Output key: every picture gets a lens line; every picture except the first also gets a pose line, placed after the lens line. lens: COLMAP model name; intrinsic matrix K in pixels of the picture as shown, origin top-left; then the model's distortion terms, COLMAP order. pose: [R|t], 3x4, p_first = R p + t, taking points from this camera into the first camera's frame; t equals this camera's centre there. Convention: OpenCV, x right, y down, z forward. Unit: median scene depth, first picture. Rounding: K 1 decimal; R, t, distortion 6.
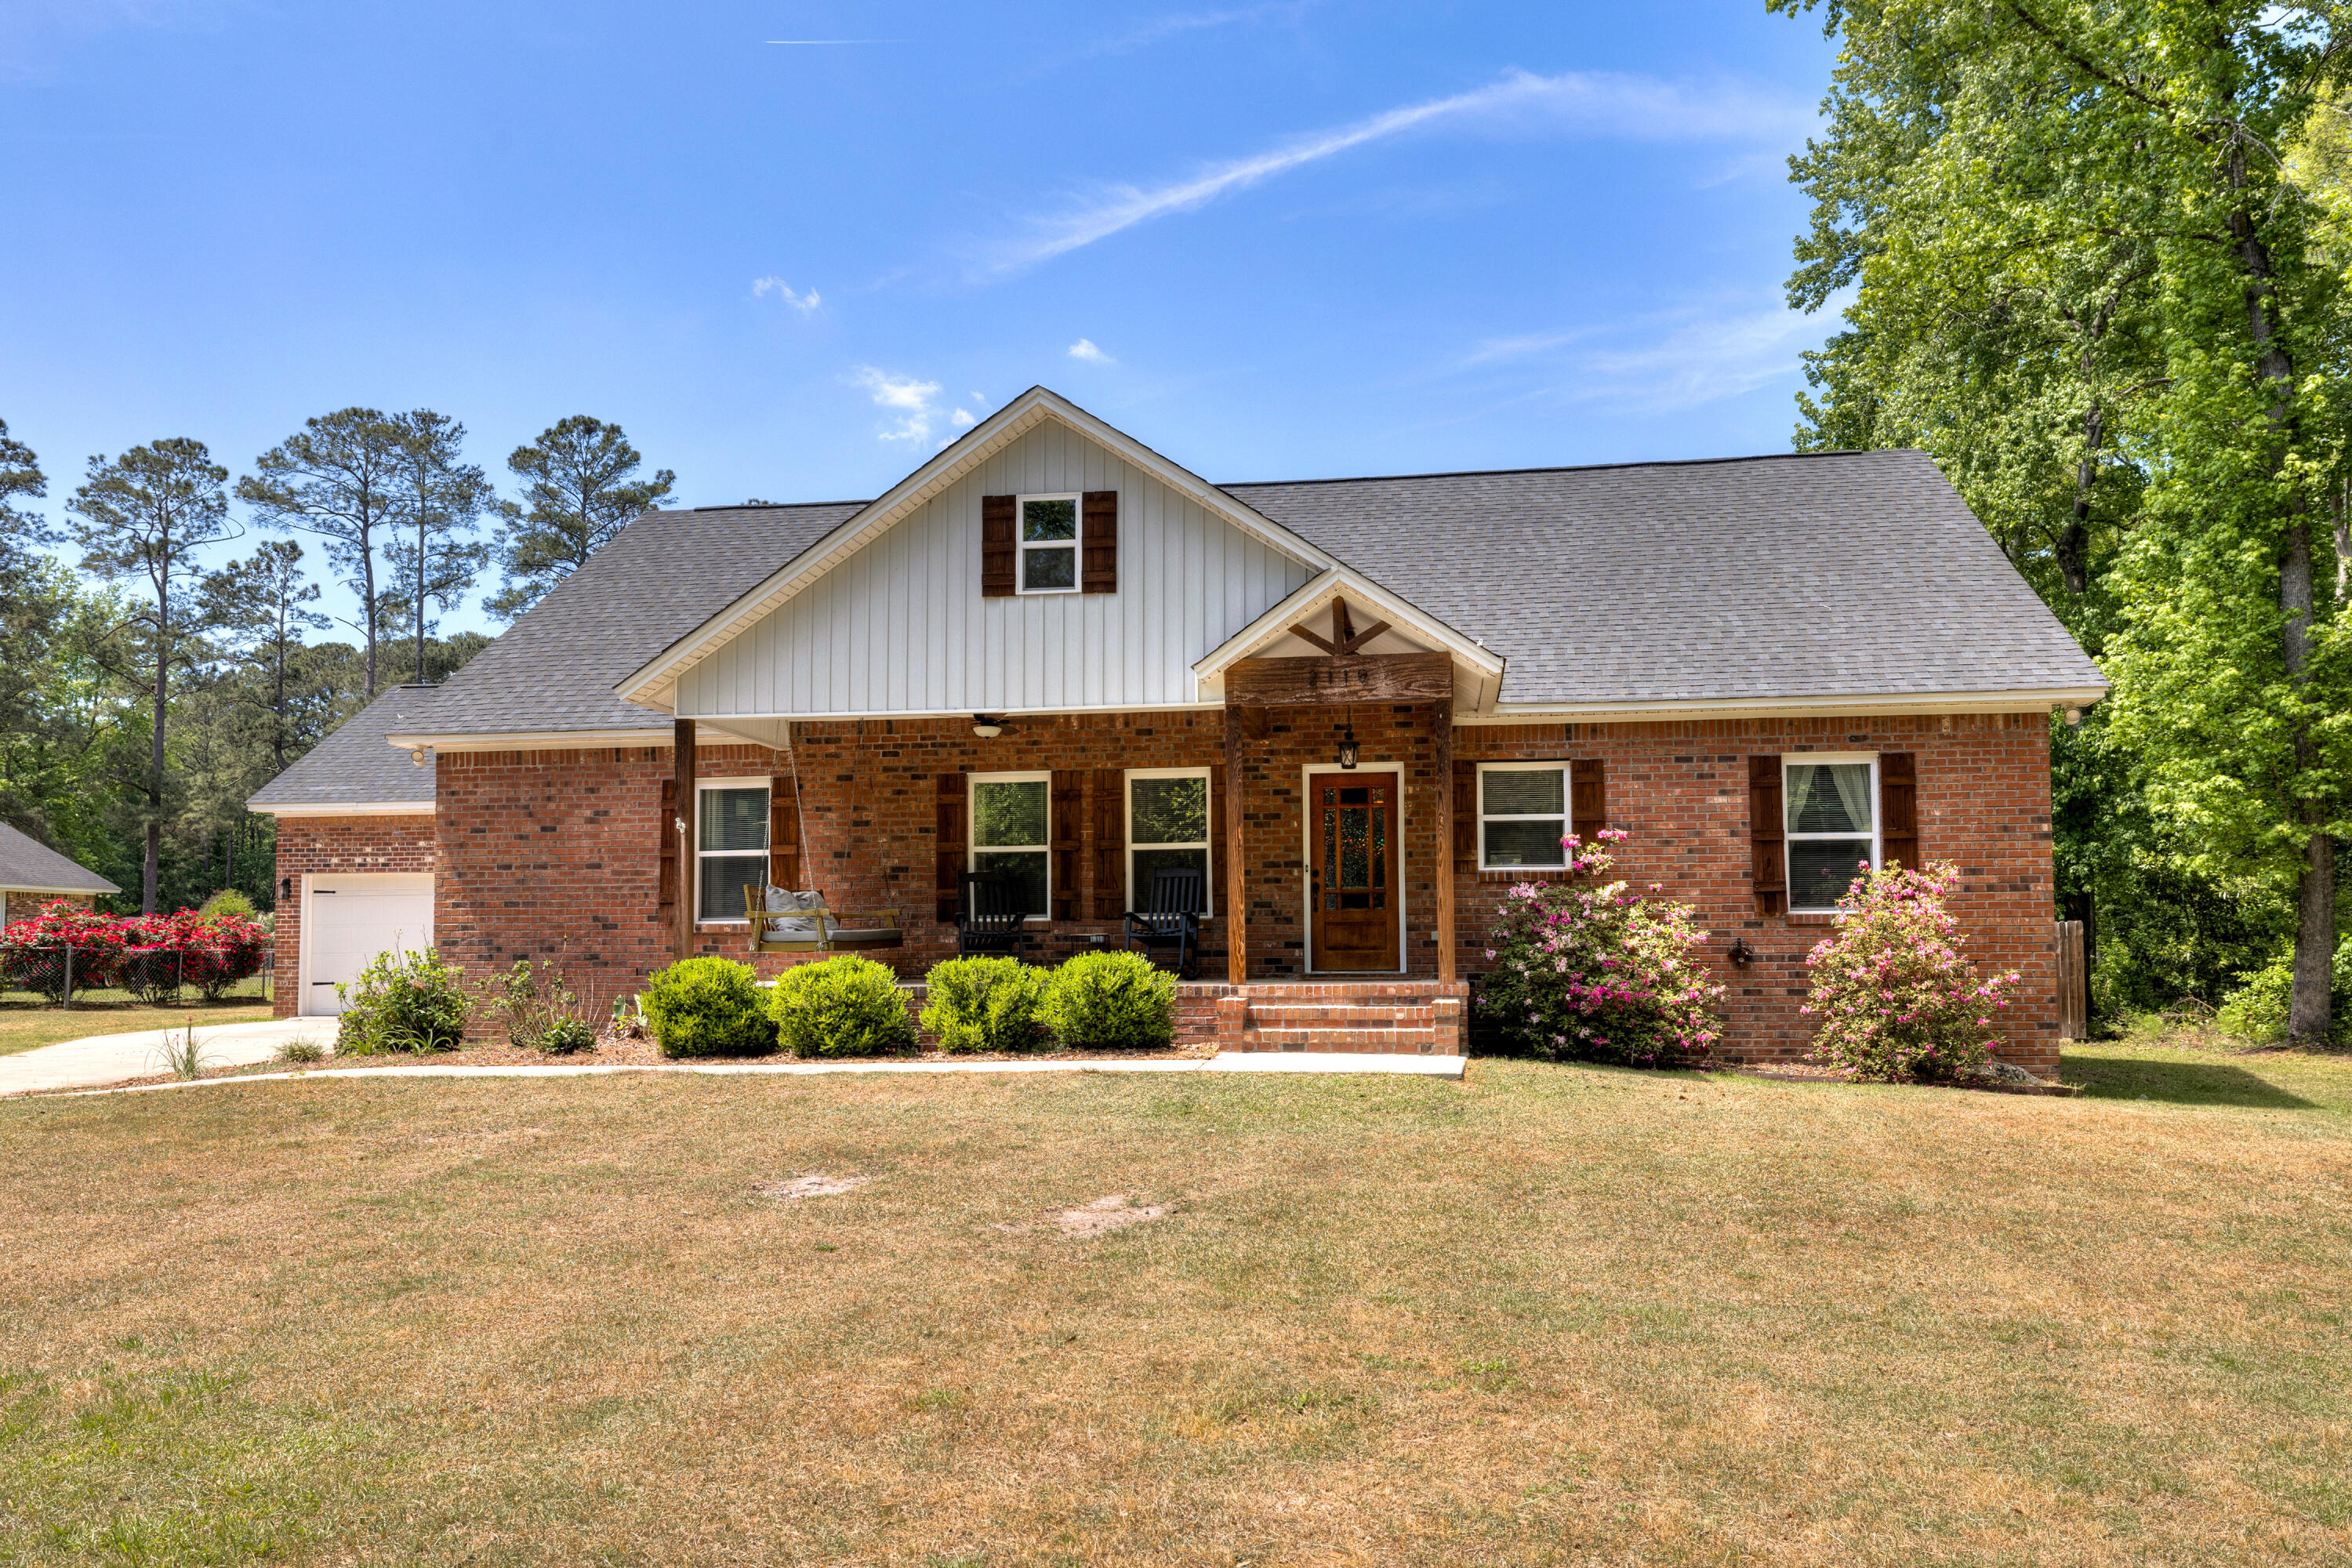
lens RADIAL K [[1692.8, 0, 1189.0], [0, 1692.8, 829.9], [0, 0, 1]] dist [0.002919, 0.006537]
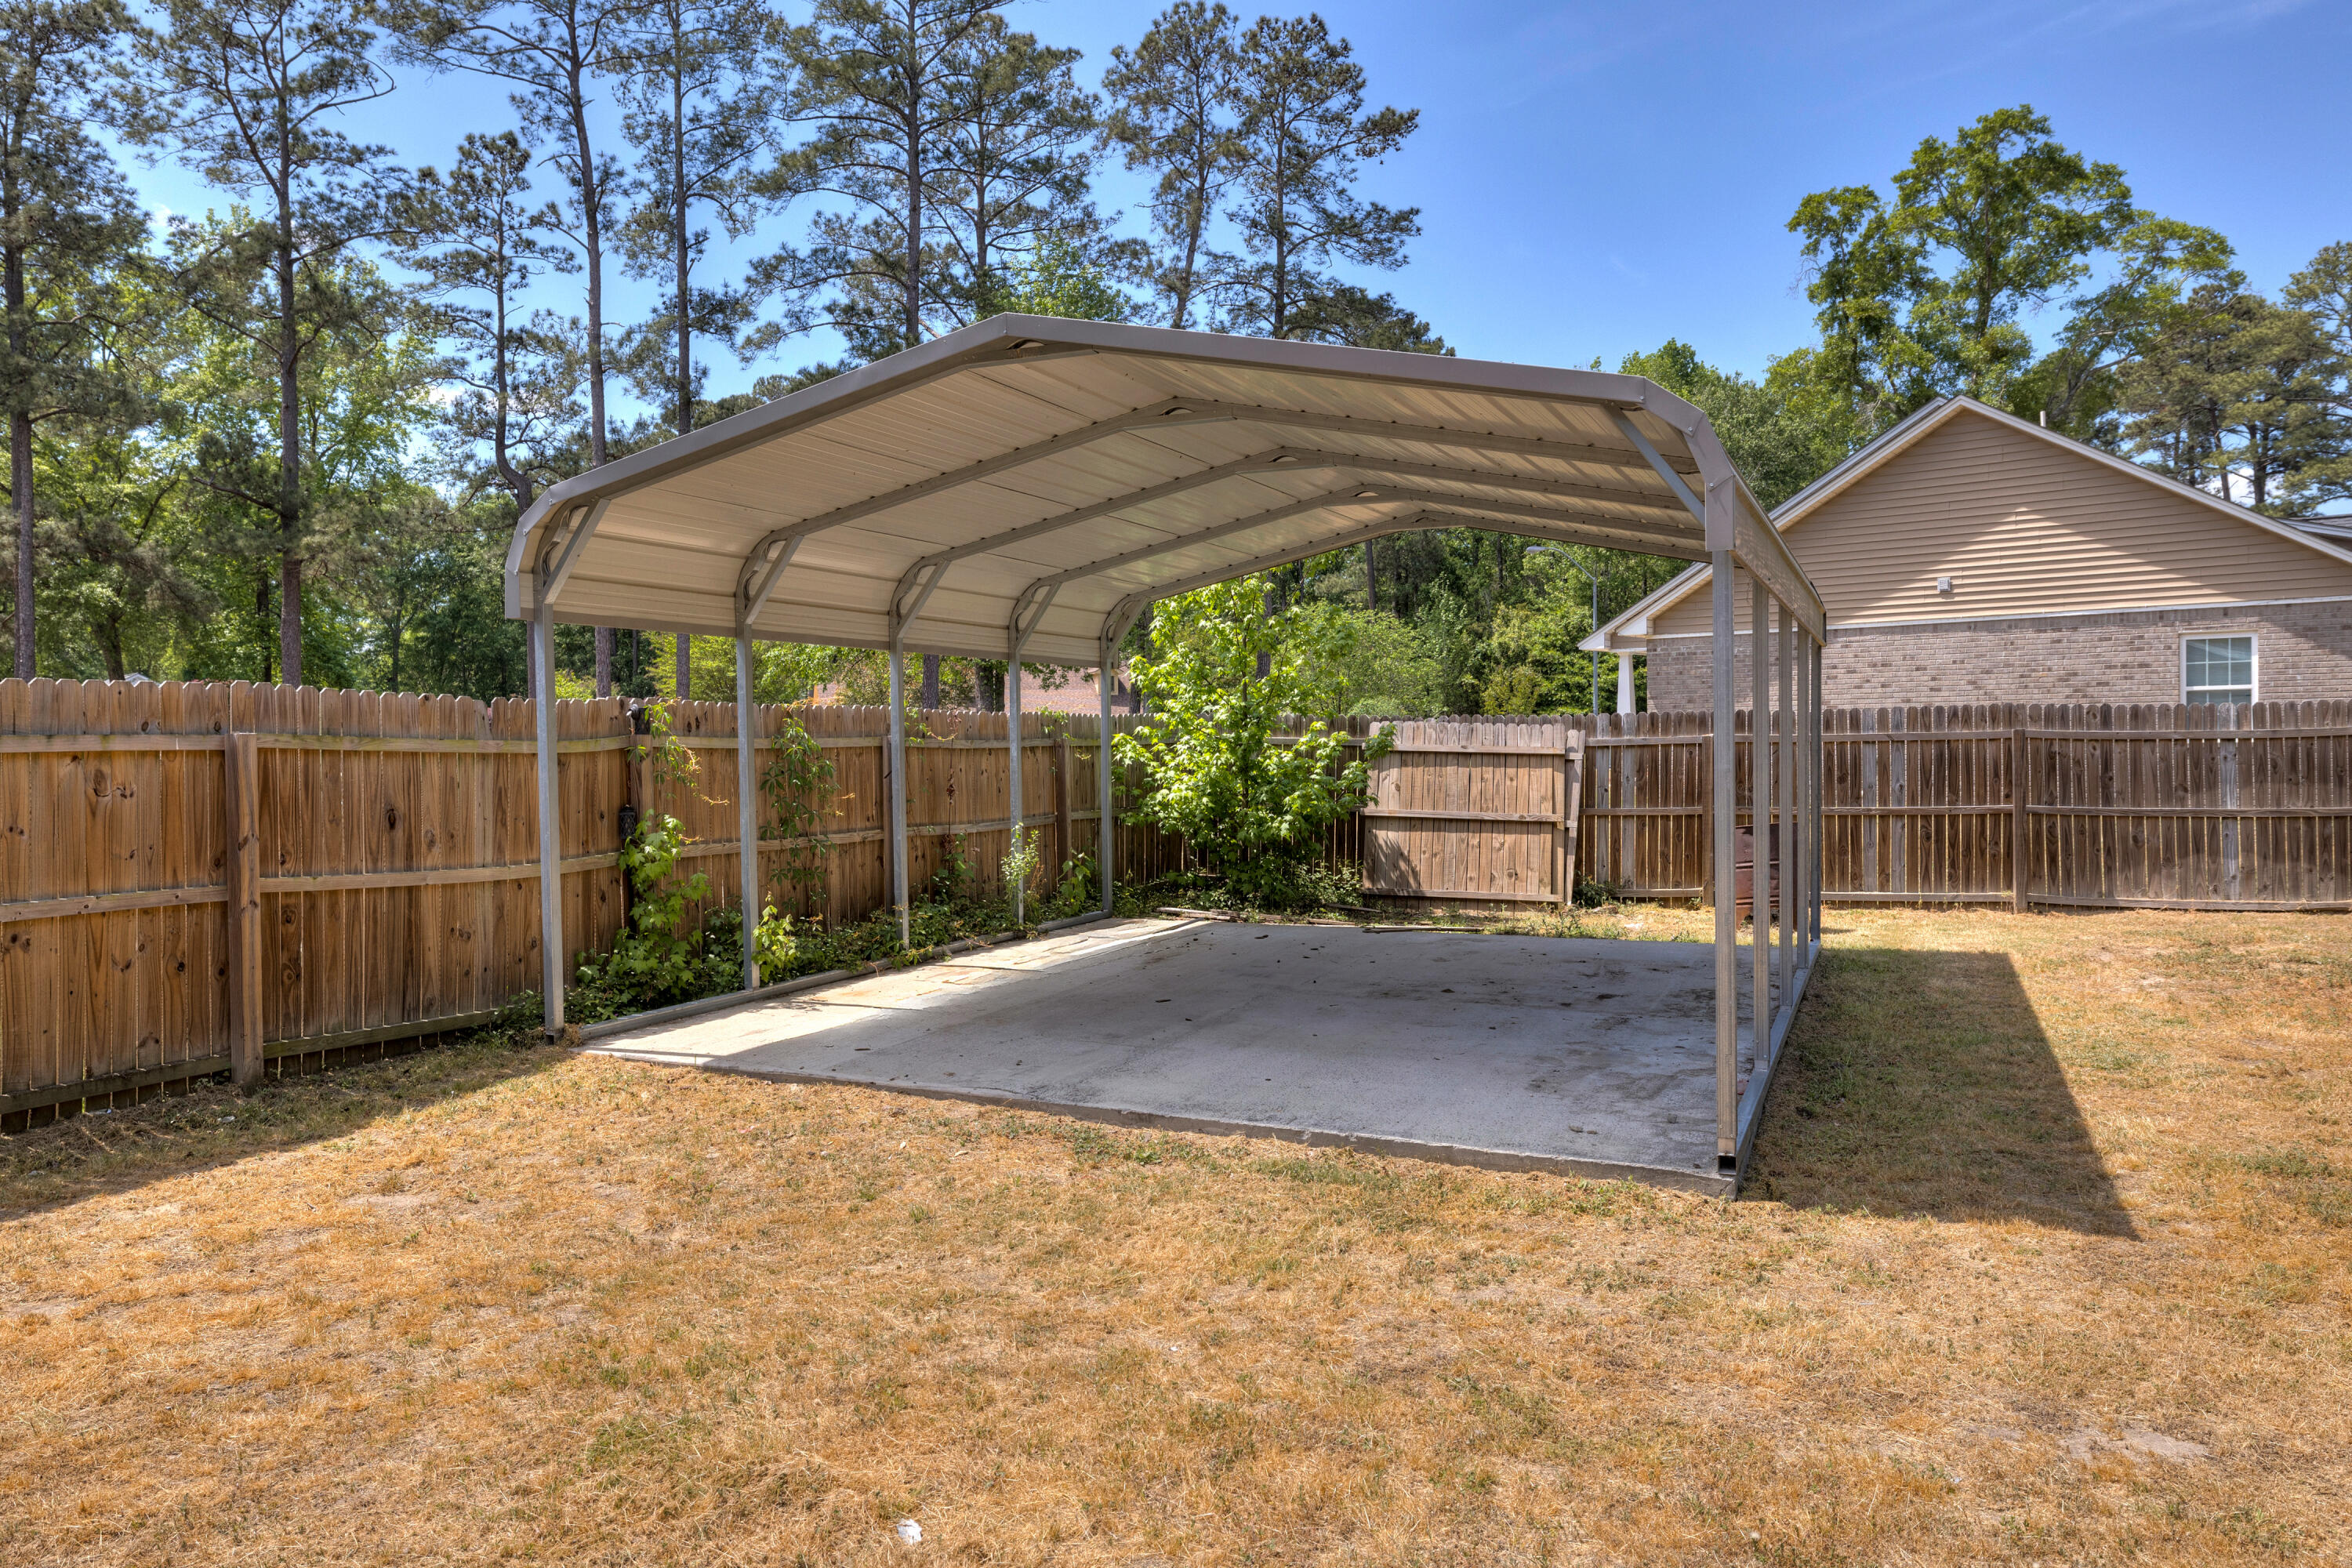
lens RADIAL K [[1647.5, 0, 1090.0], [0, 1647.5, 739.7], [0, 0, 1]] dist [0.003015, -0.002394]
pose [[0.948553, -0.004426, -0.316588, -0.577134], [0.028220, 0.997105, 0.070612, 0.135863], [0.315358, -0.075913, 0.945931, 2.294454]]
